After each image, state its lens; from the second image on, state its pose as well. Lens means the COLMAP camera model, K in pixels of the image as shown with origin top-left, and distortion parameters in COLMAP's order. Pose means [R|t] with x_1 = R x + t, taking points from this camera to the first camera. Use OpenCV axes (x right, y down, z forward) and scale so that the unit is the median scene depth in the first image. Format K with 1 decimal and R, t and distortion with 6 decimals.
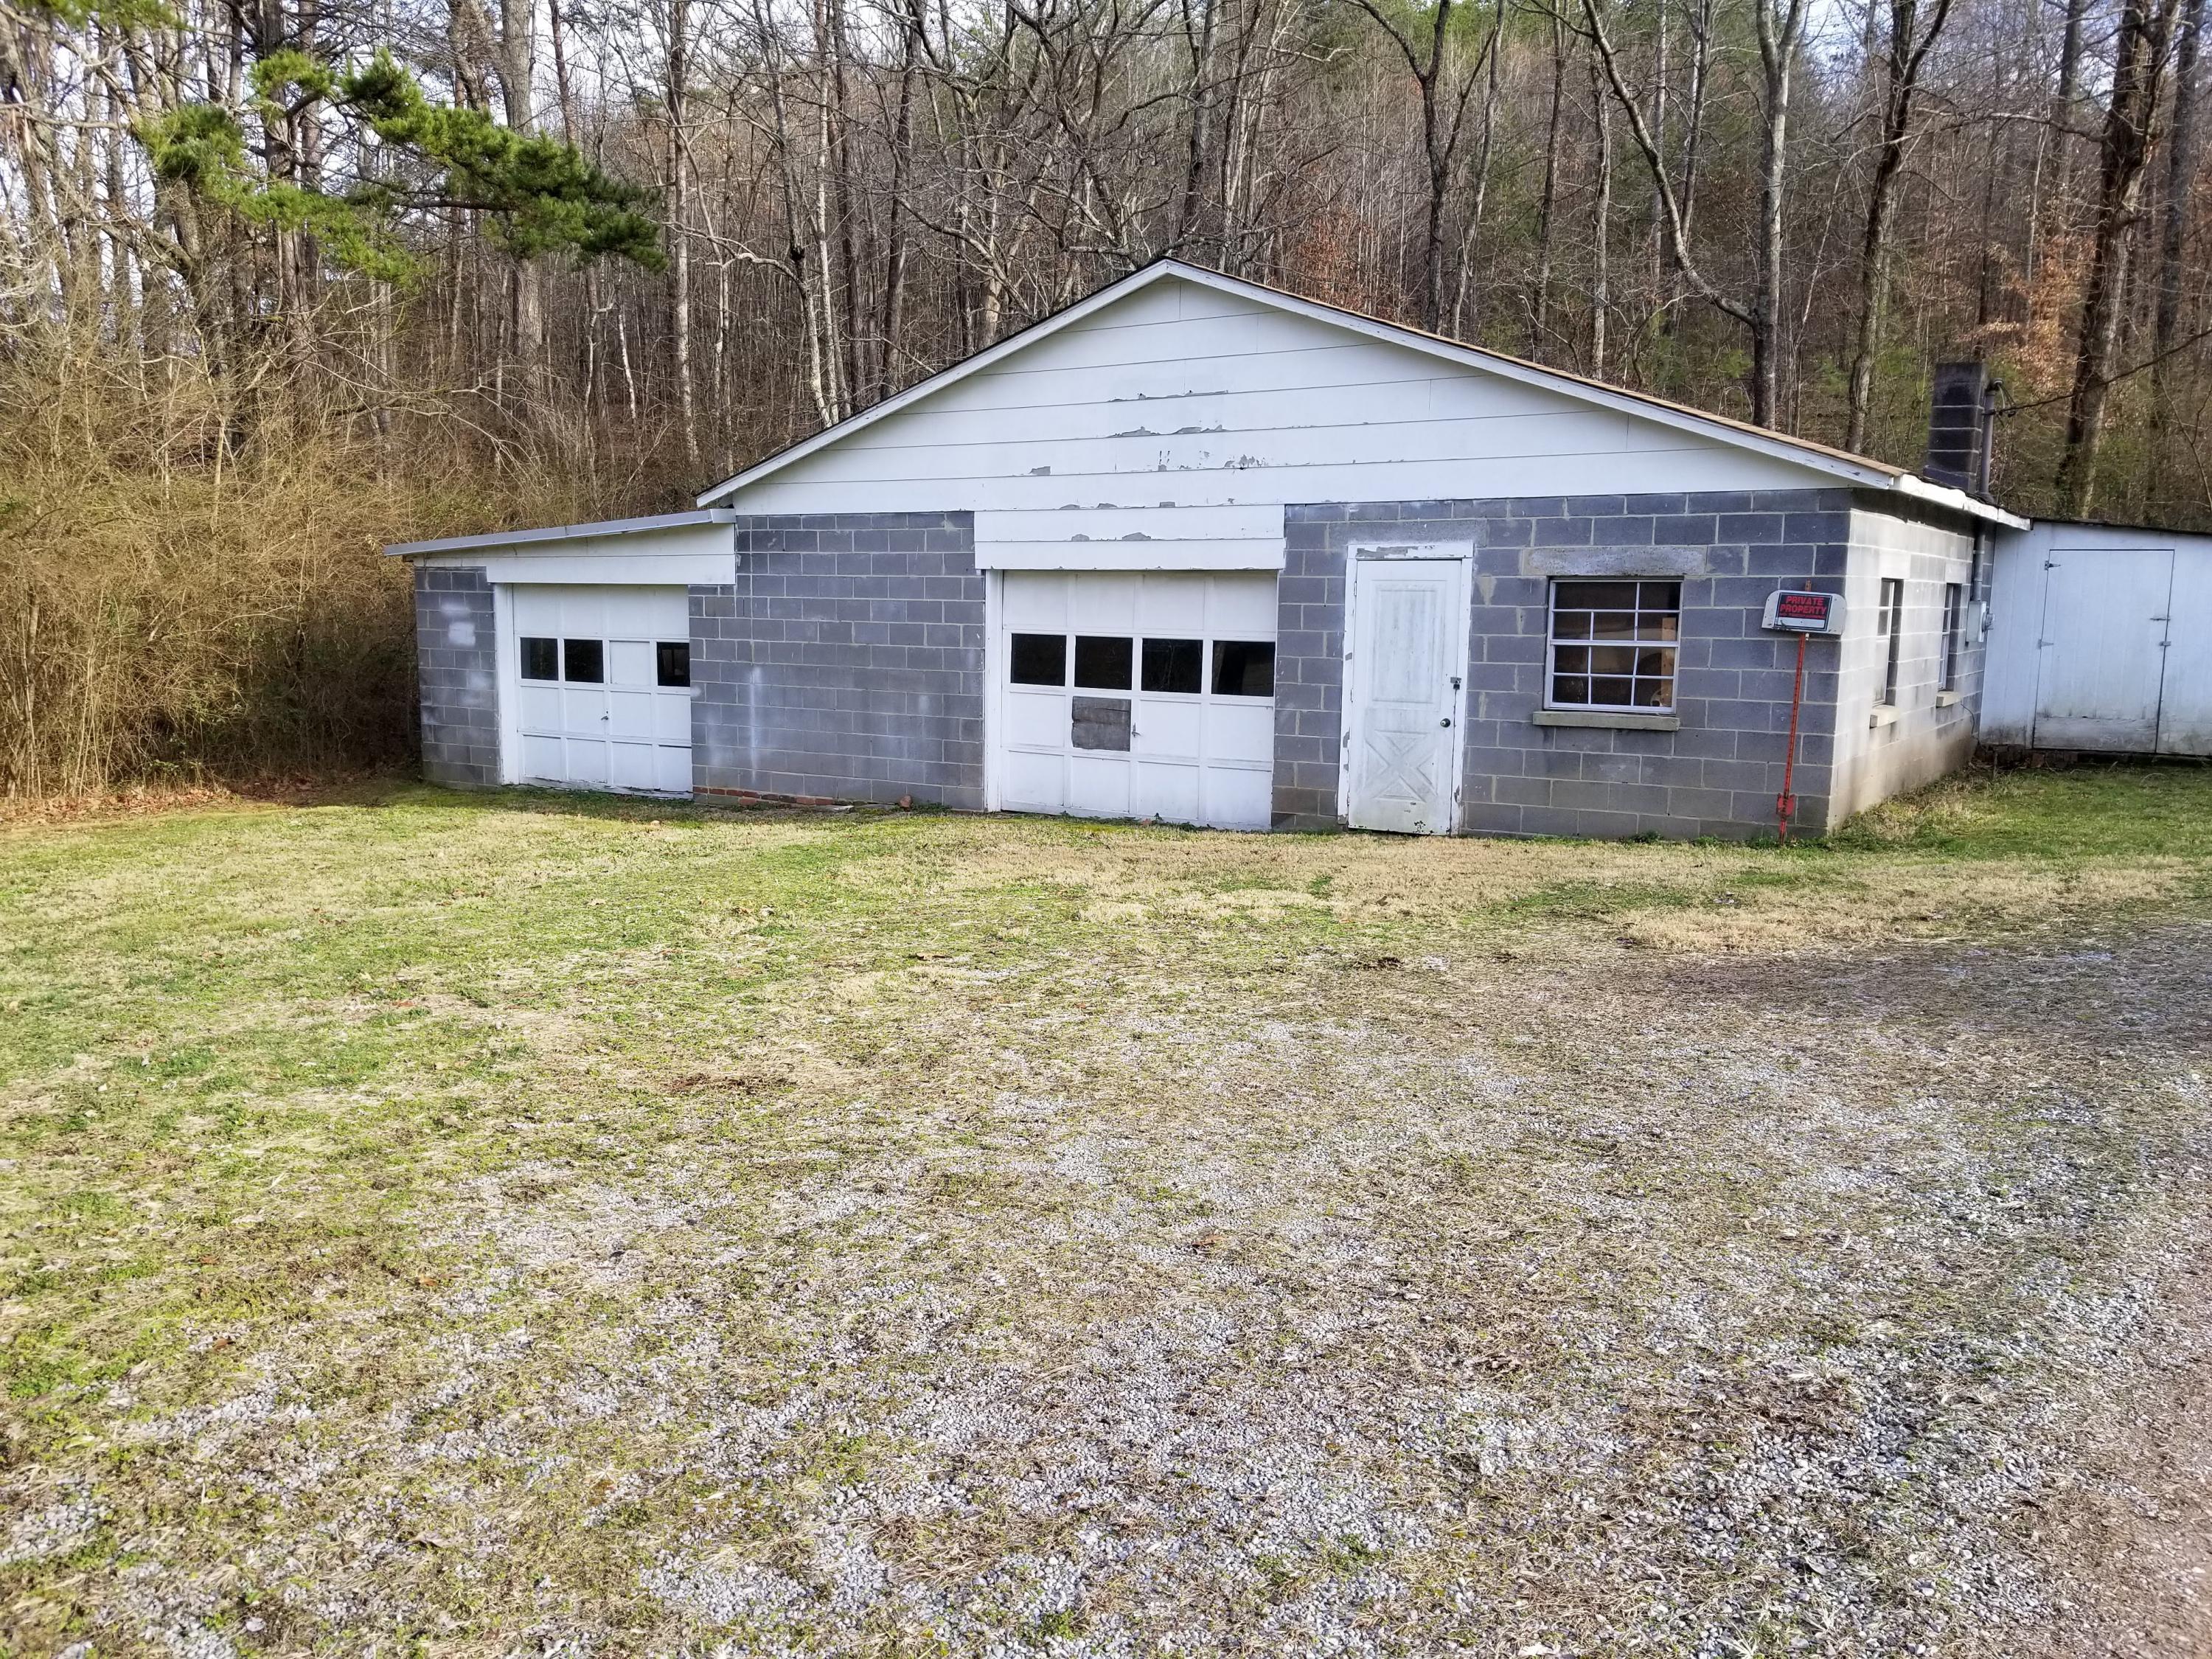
lens RADIAL K [[1687.7, 0, 1106.7], [0, 1687.7, 842.7], [0, 0, 1]] dist [-0.015293, -0.004297]
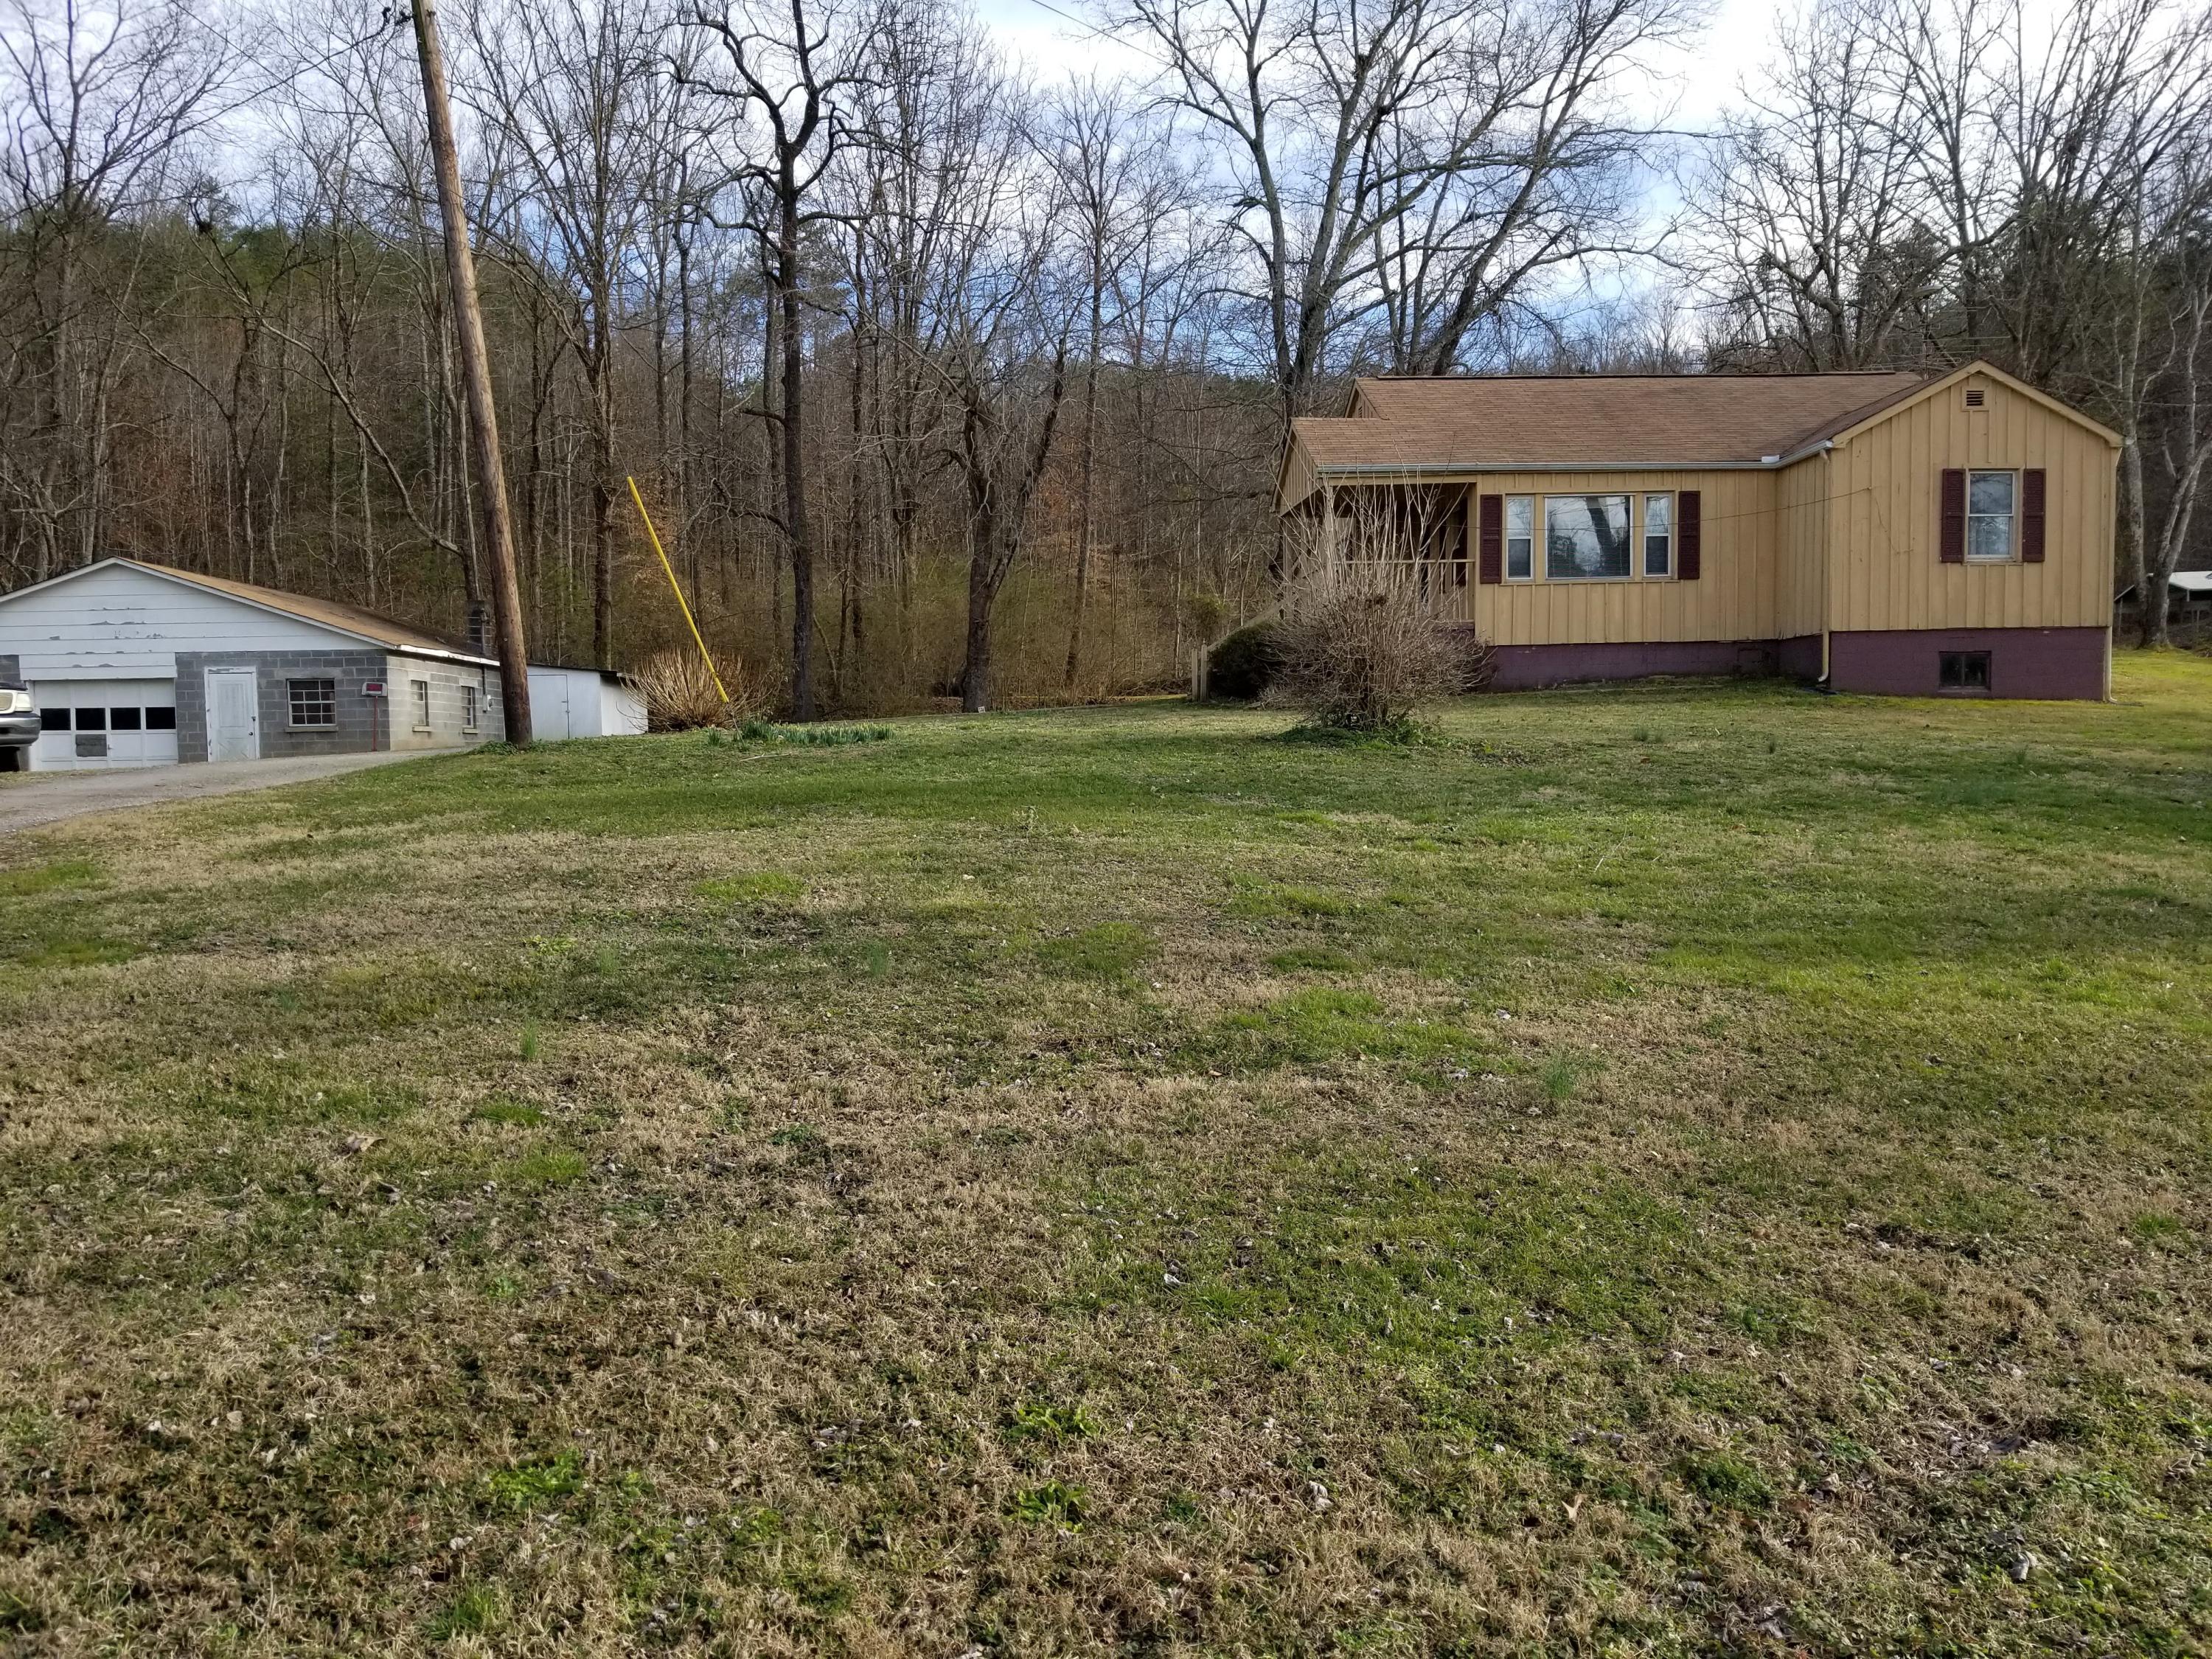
lens RADIAL K [[1687.7, 0, 1130.3], [0, 1687.7, 839.6], [0, 0, 1]] dist [-0.015293, -0.004297]
pose [[0.797187, -0.052759, 0.601423, -0.280749], [0.111755, 0.991854, -0.061122, 0.391470], [-0.593299, 0.115938, 0.796589, -1.825041]]
